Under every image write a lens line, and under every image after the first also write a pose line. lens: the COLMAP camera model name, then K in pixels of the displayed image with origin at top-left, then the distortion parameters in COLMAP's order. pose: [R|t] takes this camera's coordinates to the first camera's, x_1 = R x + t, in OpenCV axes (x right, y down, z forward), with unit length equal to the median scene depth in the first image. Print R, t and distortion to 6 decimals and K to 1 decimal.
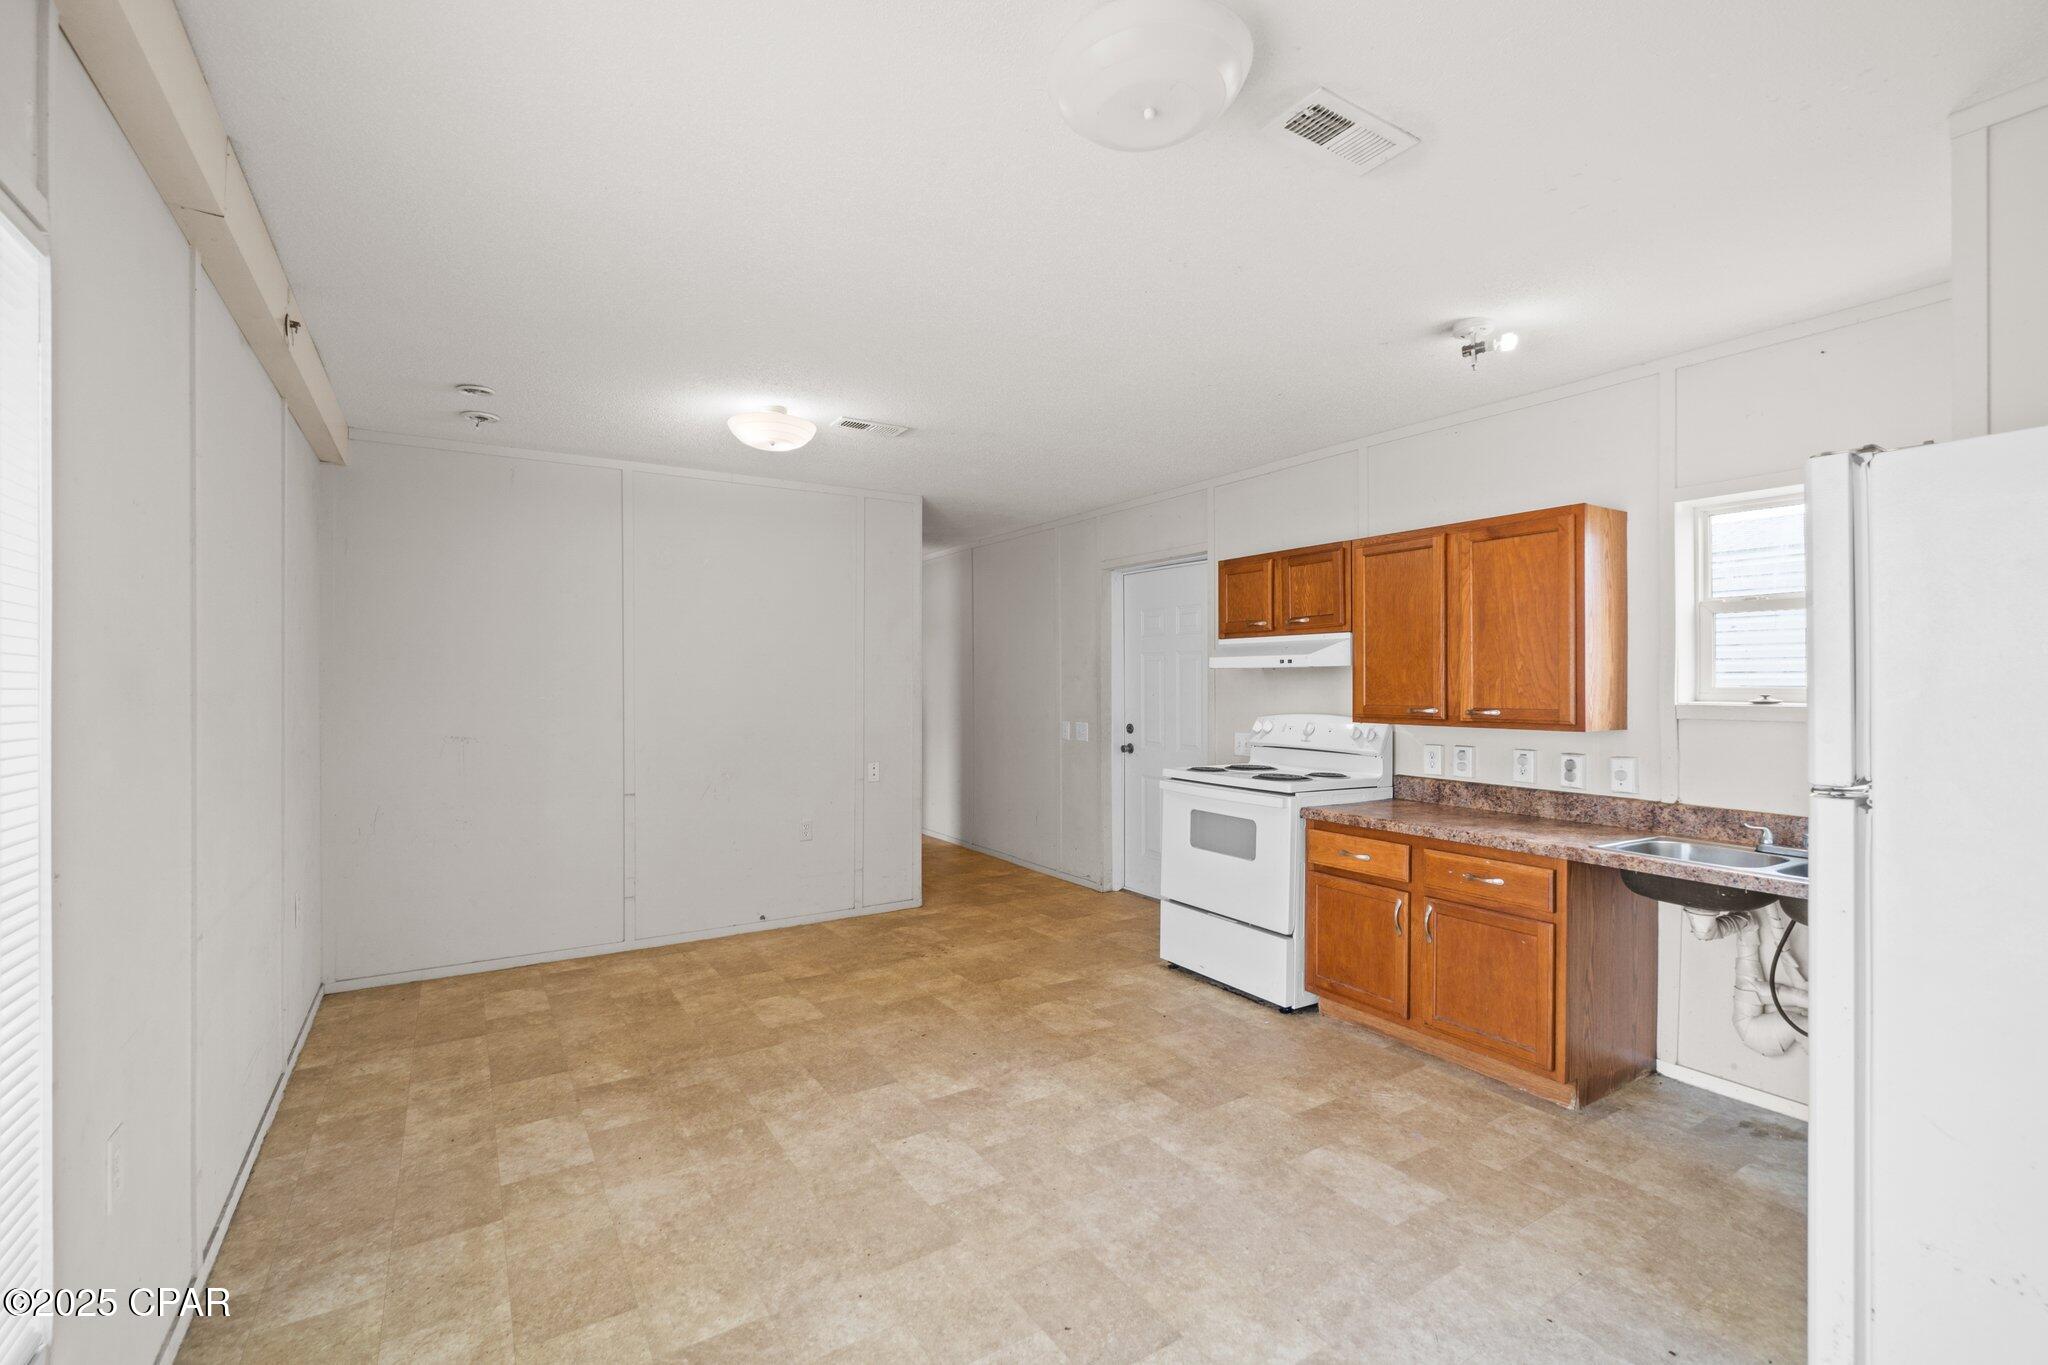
lens RADIAL K [[904.6, 0, 1027.3], [0, 904.6, 680.5], [0, 0, 1]] dist [-0.003135, 0.001075]
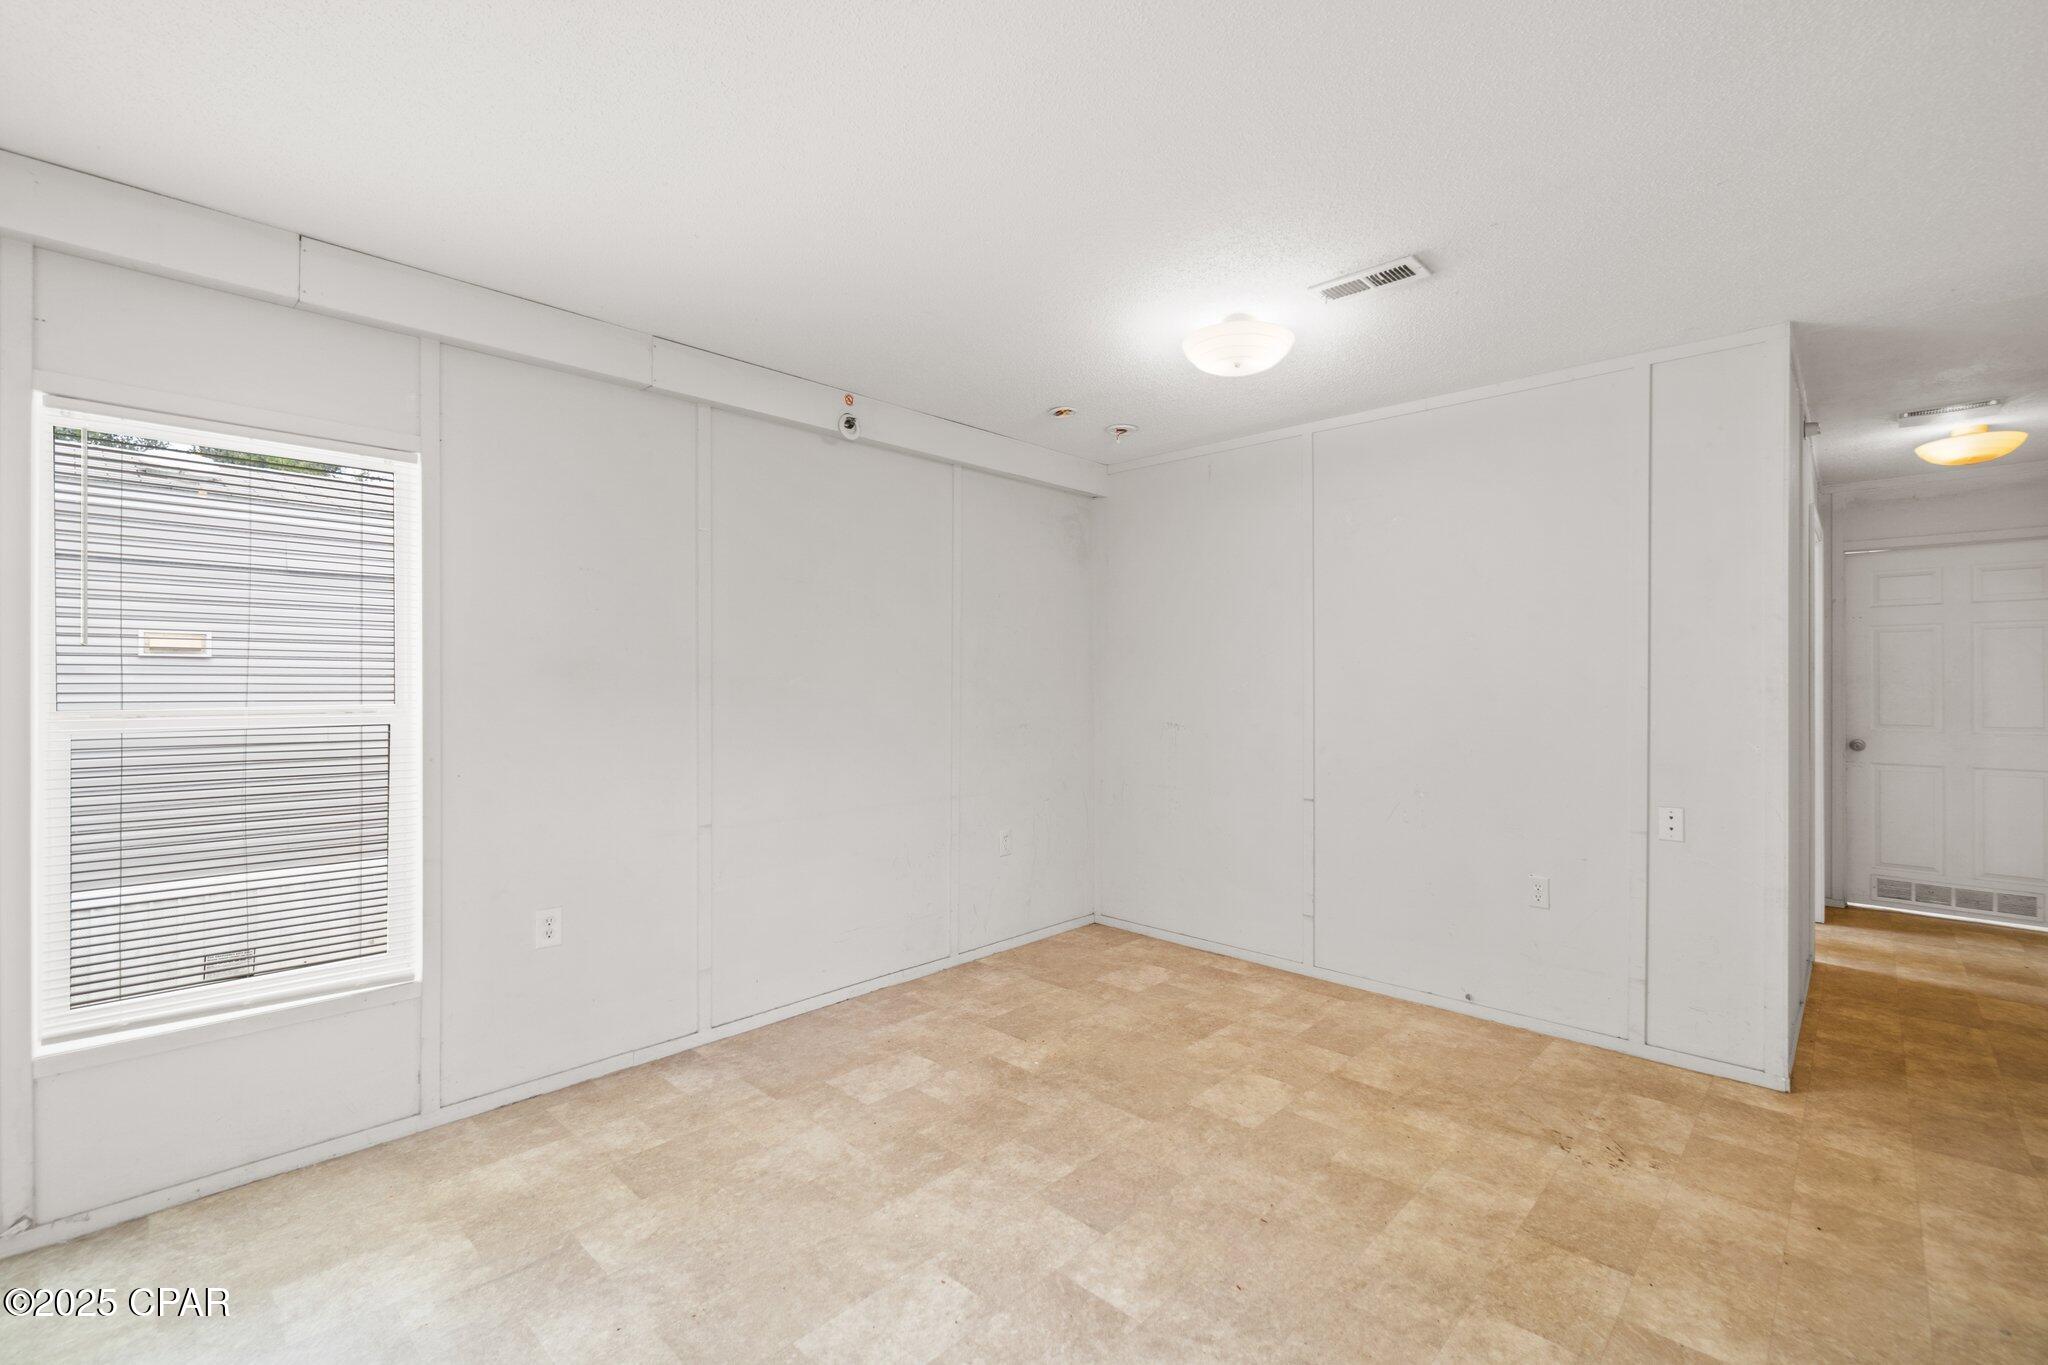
lens RADIAL K [[904.6, 0, 1015.0], [0, 904.6, 668.3], [0, 0, 1]] dist [-0.003135, 0.001075]
pose [[0.229453, -0.008098, -0.973286, 0.453486], [-0.002471, 0.999957, -0.008903, 0.009261], [0.973317, 0.004448, 0.229424, 0.661860]]
